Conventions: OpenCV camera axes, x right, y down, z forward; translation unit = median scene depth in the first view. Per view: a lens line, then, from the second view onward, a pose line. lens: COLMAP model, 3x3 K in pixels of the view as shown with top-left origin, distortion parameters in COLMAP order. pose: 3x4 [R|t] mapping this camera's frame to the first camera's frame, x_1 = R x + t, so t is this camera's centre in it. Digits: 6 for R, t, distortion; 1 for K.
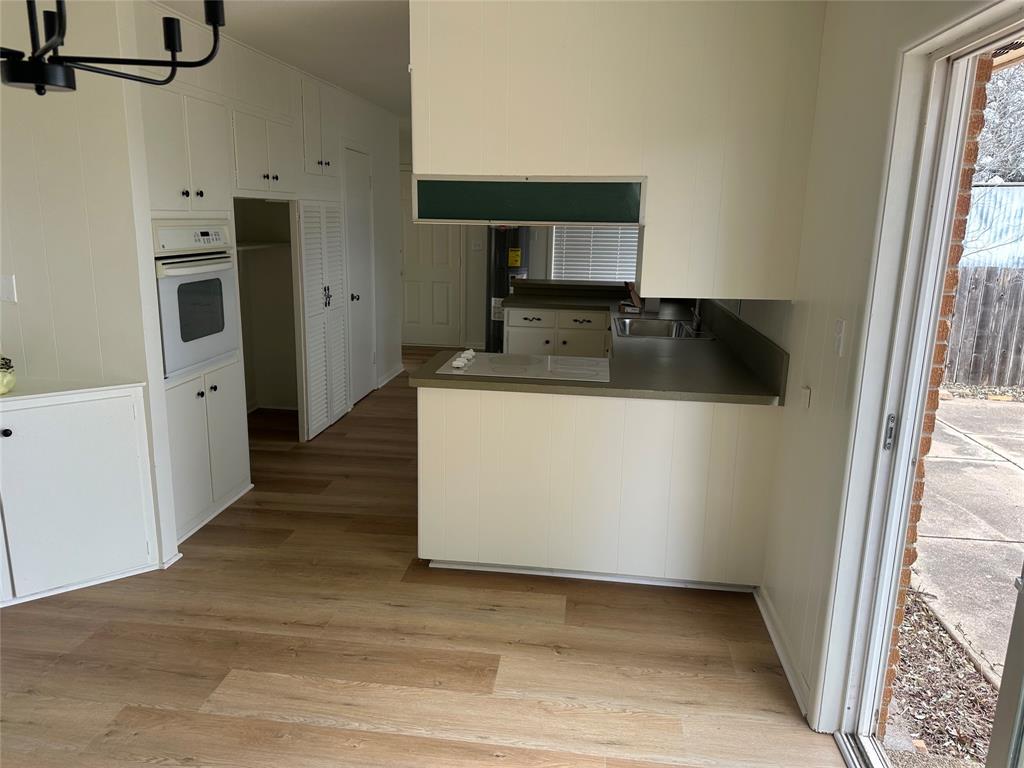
lens RADIAL K [[723.2, 0, 504.8], [0, 723.2, 378.0], [0, 0, 1]] dist [0.067204, -0.075028]
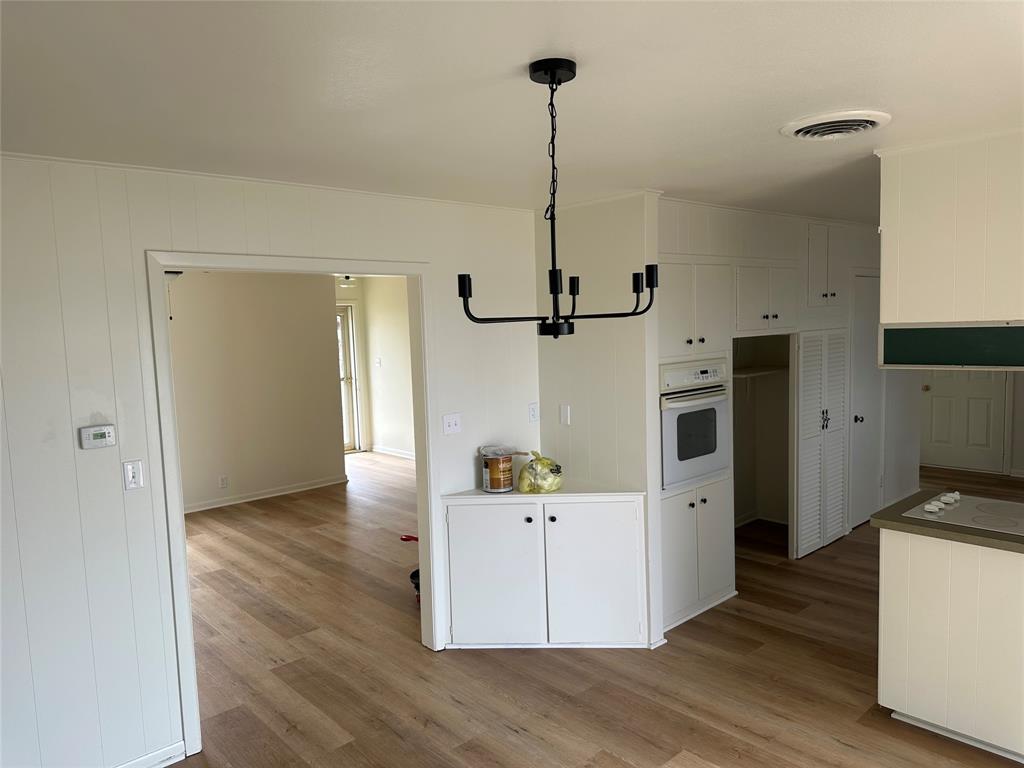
lens RADIAL K [[723.2, 0, 526.8], [0, 723.2, 372.9], [0, 0, 1]] dist [0.067204, -0.075028]
pose [[0.772845, 0.003864, -0.634582, 0.148729], [-0.094224, 0.989596, -0.108729, -0.042816], [0.627560, 0.143824, 0.765169, -0.125296]]
